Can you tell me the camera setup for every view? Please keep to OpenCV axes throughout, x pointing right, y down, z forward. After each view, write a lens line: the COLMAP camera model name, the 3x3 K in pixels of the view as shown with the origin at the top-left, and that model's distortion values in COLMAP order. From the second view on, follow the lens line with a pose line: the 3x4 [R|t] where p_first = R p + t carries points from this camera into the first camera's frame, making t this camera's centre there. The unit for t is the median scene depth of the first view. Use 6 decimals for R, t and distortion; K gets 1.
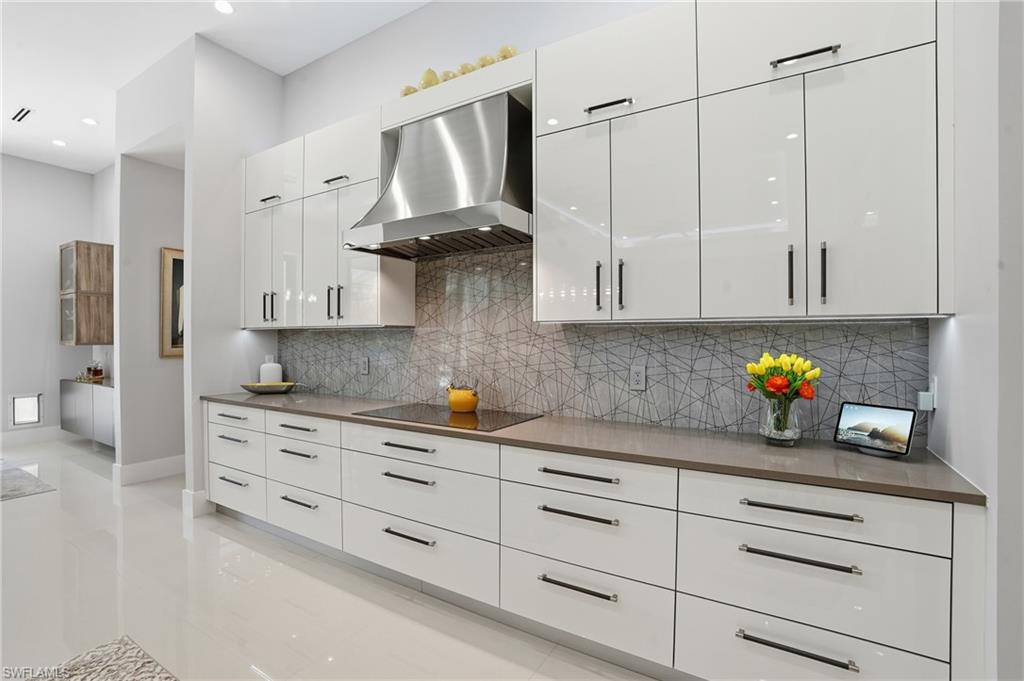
lens RADIAL K [[471.6, 0, 510.7], [0, 471.6, 341.7], [0, 0, 1]] dist [-0.072774, 0.023828]
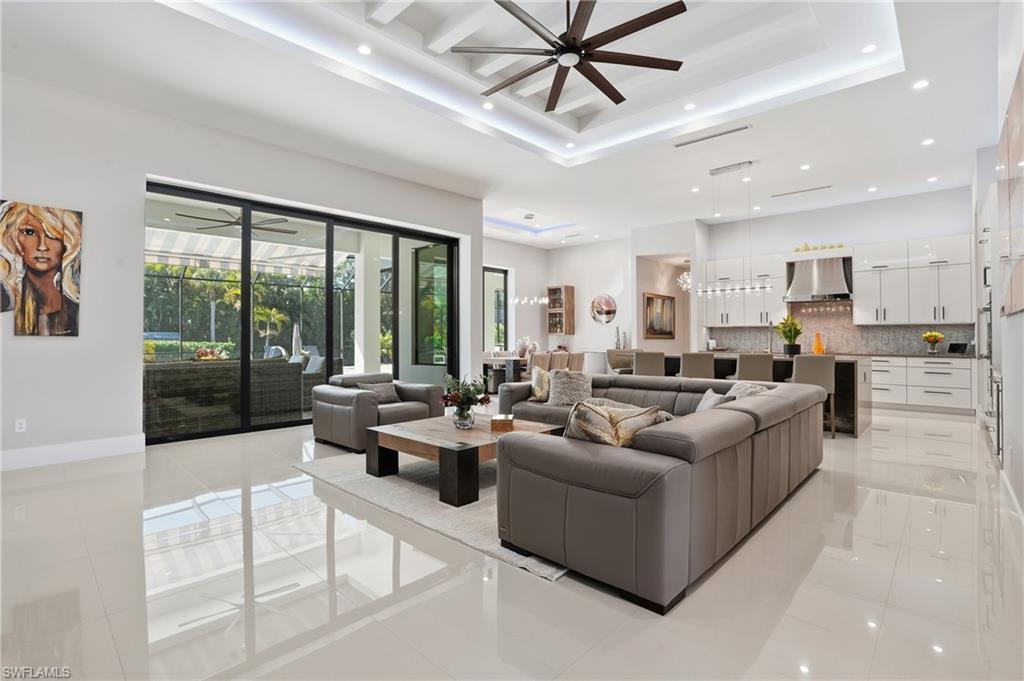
lens RADIAL K [[475.2, 0, 514.6], [0, 475.2, 335.3], [0, 0, 1]] dist [-0.026063, 0.000994]
pose [[0.978612, -0.001443, -0.205708, -1.597490], [-0.000542, 0.999954, -0.009590, 0.070470], [0.205712, 0.009497, 0.978566, -2.771820]]
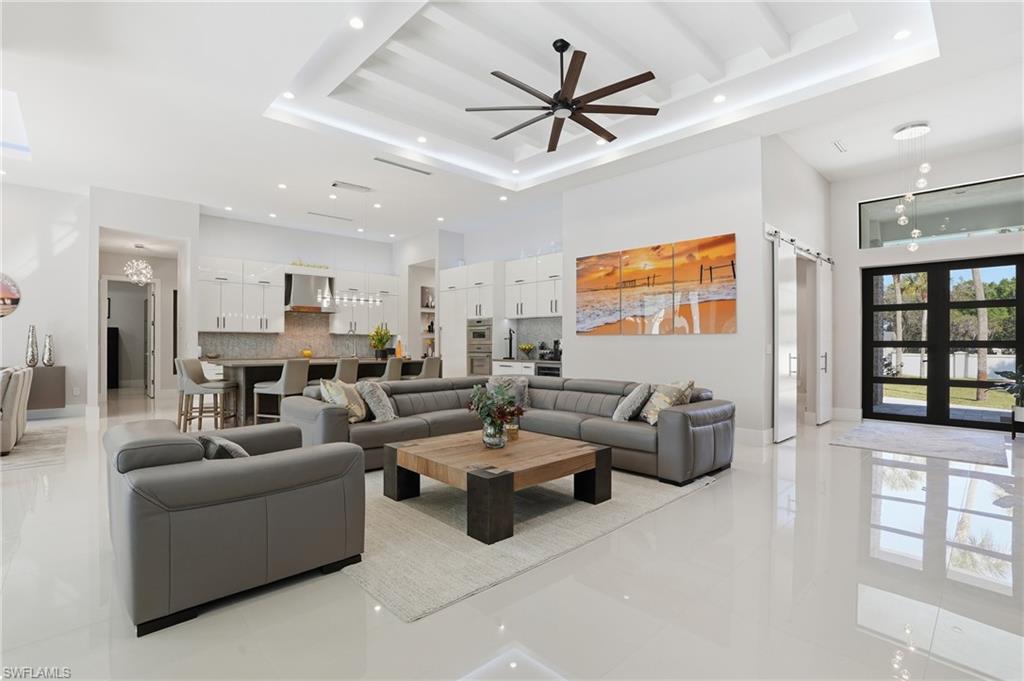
lens RADIAL K [[471.6, 0, 510.7], [0, 471.6, 341.7], [0, 0, 1]] dist [-0.072774, 0.023828]
pose [[0.269778, 0.008780, 0.962882, -3.413989], [0.003386, 0.999944, -0.010067, 0.080496], [-0.962917, 0.005976, 0.269733, -1.621984]]
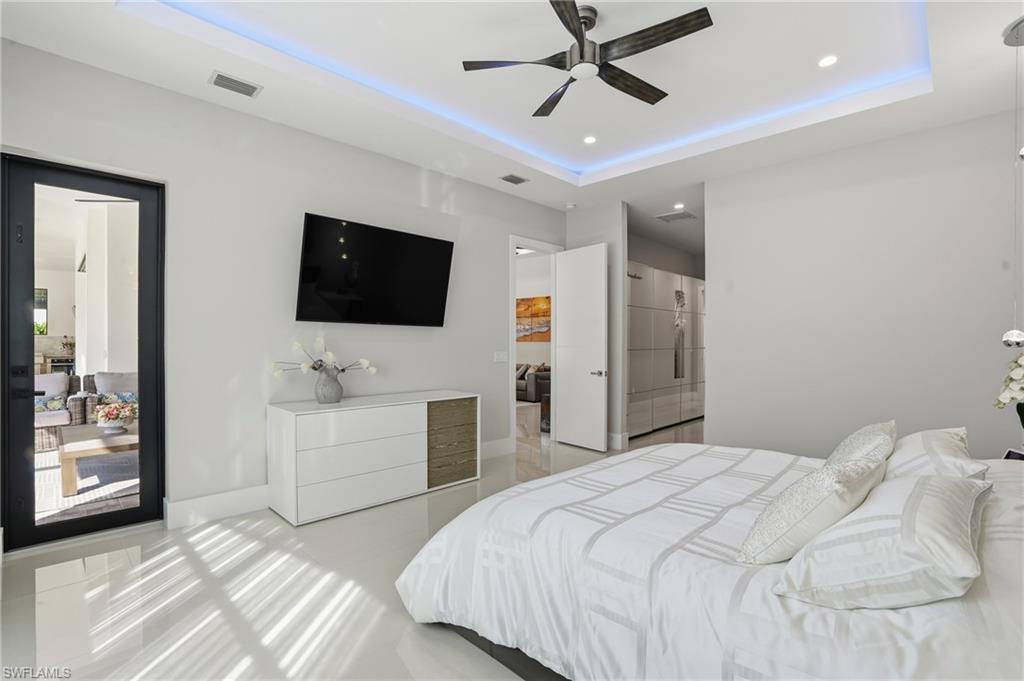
lens RADIAL K [[471.6, 0, 510.7], [0, 471.6, 341.7], [0, 0, 1]] dist [-0.072774, 0.023828]
pose [[0.238115, 0.002919, 0.971233, -5.720548], [0.005313, 0.999977, -0.004308, 0.040151], [-0.971222, 0.006185, 0.238094, -2.504920]]
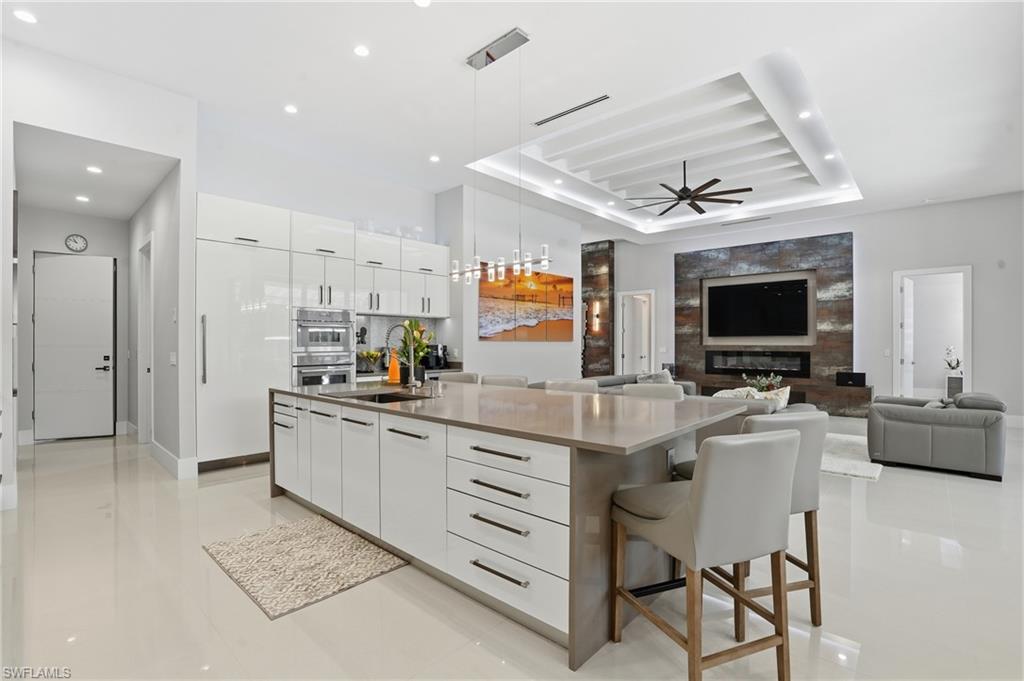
lens RADIAL K [[471.6, 0, 510.7], [0, 471.6, 341.7], [0, 0, 1]] dist [-0.072774, 0.023828]
pose [[-0.979508, 0.003865, 0.201370, -1.258727], [0.004368, 0.999988, 0.002057, 0.014282], [-0.201359, 0.002894, -0.979513, 1.512829]]
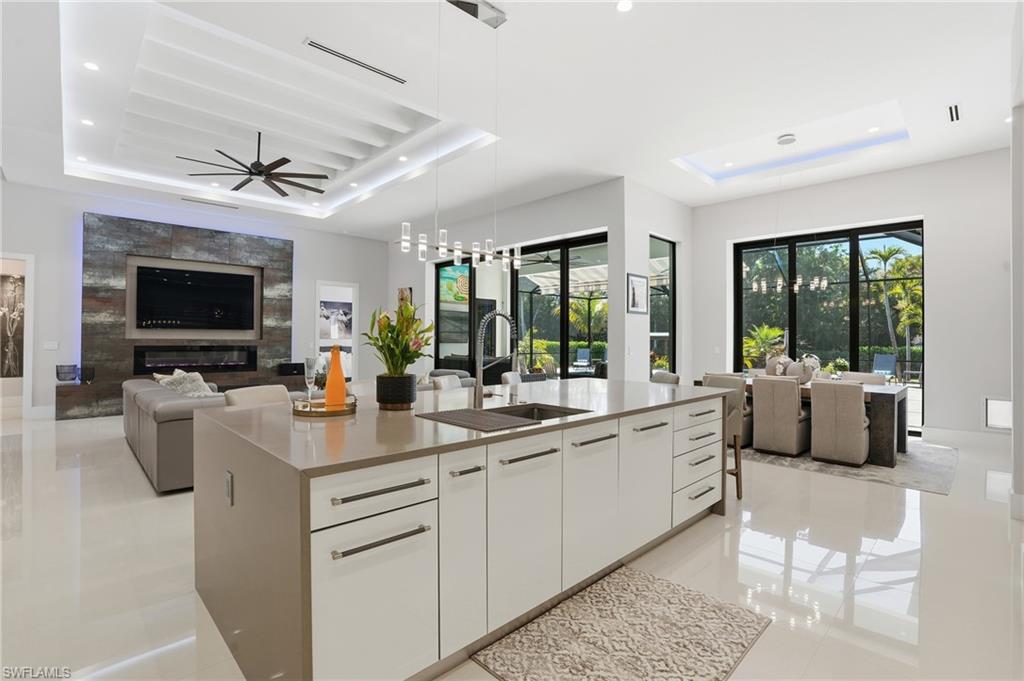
lens RADIAL K [[471.6, 0, 510.7], [0, 471.6, 341.7], [0, 0, 1]] dist [-0.072774, 0.023828]
pose [[-0.258438, 0.007284, -0.966000, 0.230967], [-0.013708, 0.999843, 0.011207, 0.008896], [0.965931, 0.016138, -0.258298, 0.555543]]
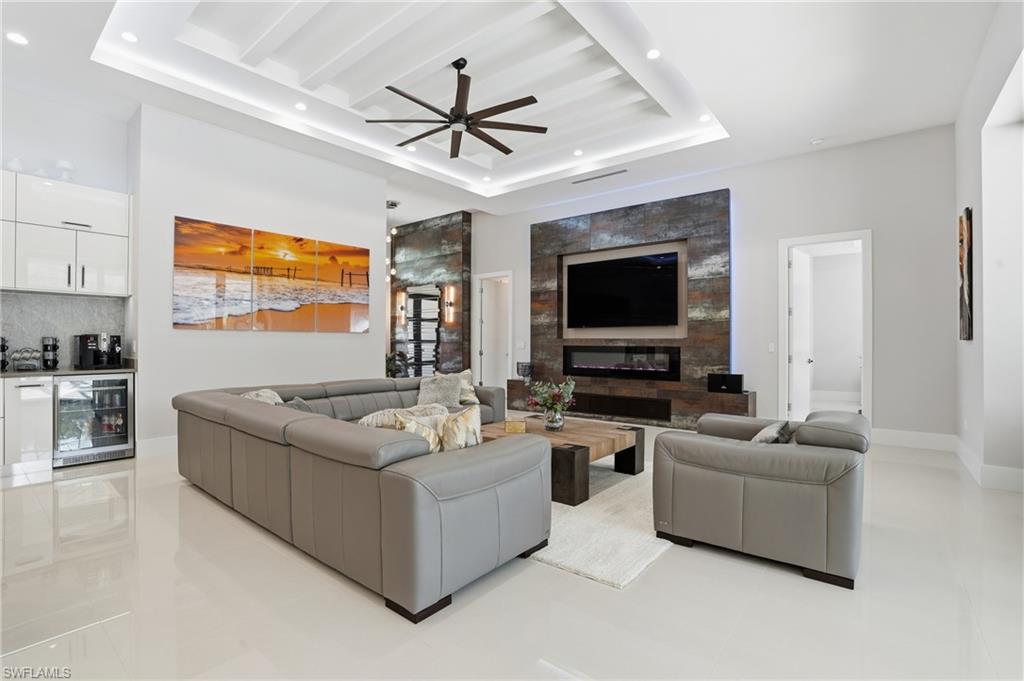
lens RADIAL K [[471.6, 0, 510.7], [0, 471.6, 341.7], [0, 0, 1]] dist [-0.072774, 0.023828]
pose [[-0.990391, 0.002576, 0.138272, -2.174501], [0.003213, 0.999985, 0.004383, 0.063609], [-0.138259, 0.004785, -0.990385, 0.476283]]
